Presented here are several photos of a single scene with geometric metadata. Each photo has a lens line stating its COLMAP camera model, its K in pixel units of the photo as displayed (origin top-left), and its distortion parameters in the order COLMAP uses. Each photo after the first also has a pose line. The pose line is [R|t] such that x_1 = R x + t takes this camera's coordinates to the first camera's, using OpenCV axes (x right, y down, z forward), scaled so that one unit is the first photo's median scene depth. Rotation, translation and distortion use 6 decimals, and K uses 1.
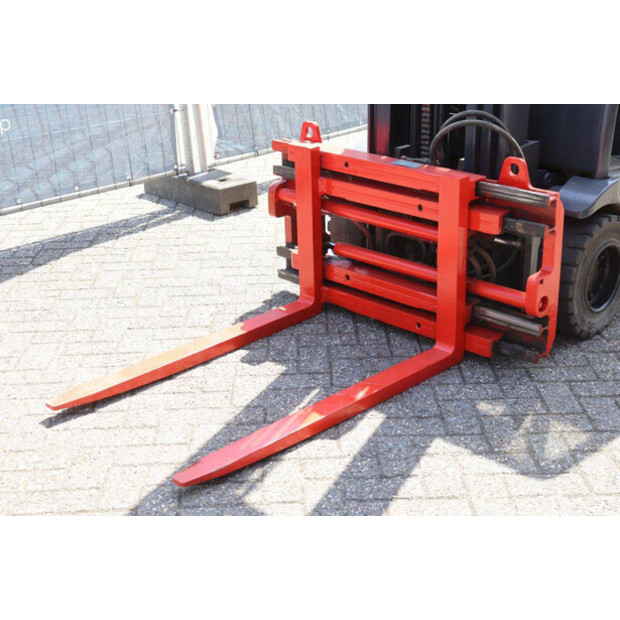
lens RADIAL K [[993.6, 0, 314.7], [0, 993.6, 293.2], [0, 0, 1]] dist [0.143922, 0.000000]
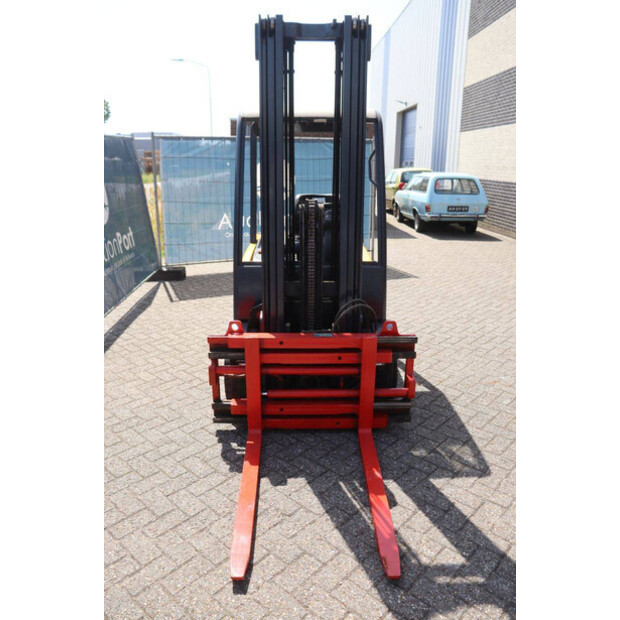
lens RADIAL K [[506.1, 0, 309.3], [0, 506.1, 307.4], [0, 0, 1]] dist [-0.137786, 0.085534]
pose [[0.693657, -0.177850, 0.698004, -0.530619], [0.240995, 0.970495, 0.007786, -0.191926], [-0.678794, 0.162815, 0.716052, 0.397069]]
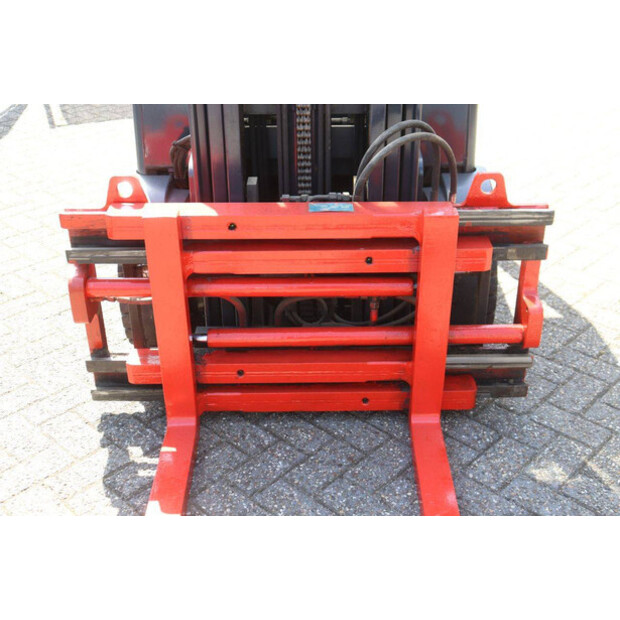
lens RADIAL K [[794.5, 0, 315.7], [0, 794.5, 298.1], [0, 0, 1]] dist [0.034237, 0.000000]
pose [[0.704599, -0.317384, 0.634671, -0.312272], [0.248365, 0.948129, 0.198407, -0.188741], [-0.664722, 0.017833, 0.746878, 0.586298]]
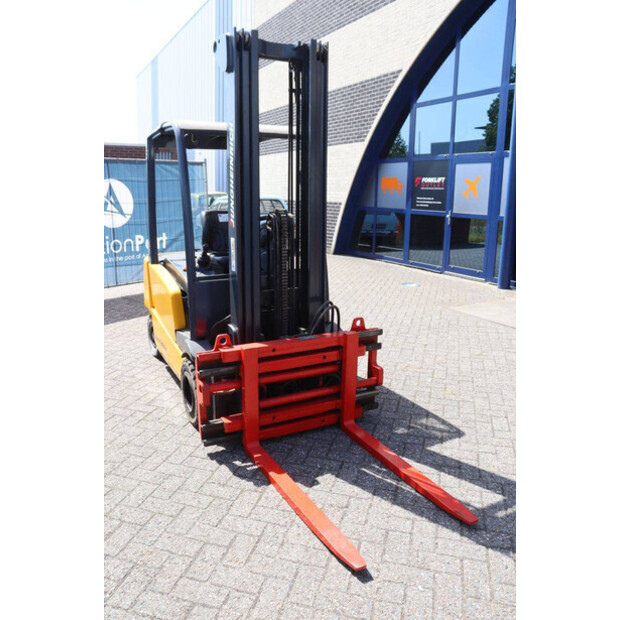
lens RADIAL K [[506.1, 0, 311.1], [0, 506.1, 304.7], [0, 0, 1]] dist [-0.137786, 0.085534]
pose [[0.293813, -0.189031, 0.936985, -0.754857], [0.329470, 0.940208, 0.086368, -0.265977], [-0.897287, 0.283332, 0.338526, 0.687199]]
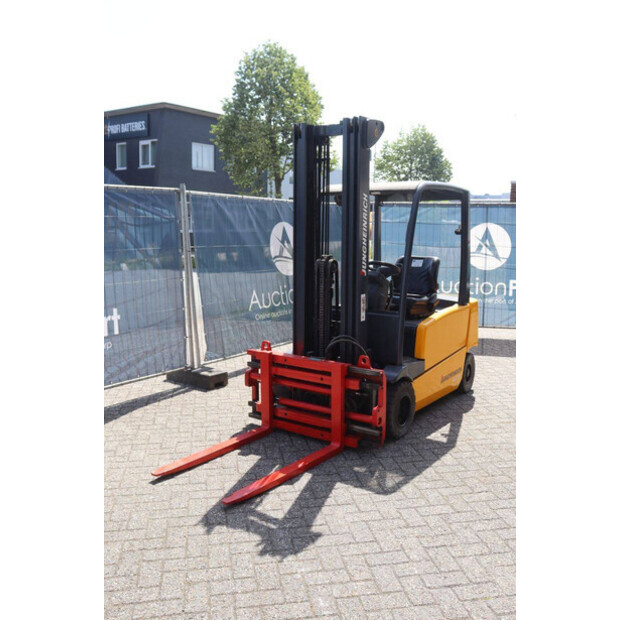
lens RADIAL K [[605.5, 0, 309.3], [0, 605.5, 309.3], [0, 0, 1]] dist [-0.072911, 0.000000]
pose [[0.988588, 0.003054, 0.150611, -0.121501], [0.031484, 0.973527, -0.226394, 0.064360], [-0.147315, 0.228553, 0.962321, -0.301603]]
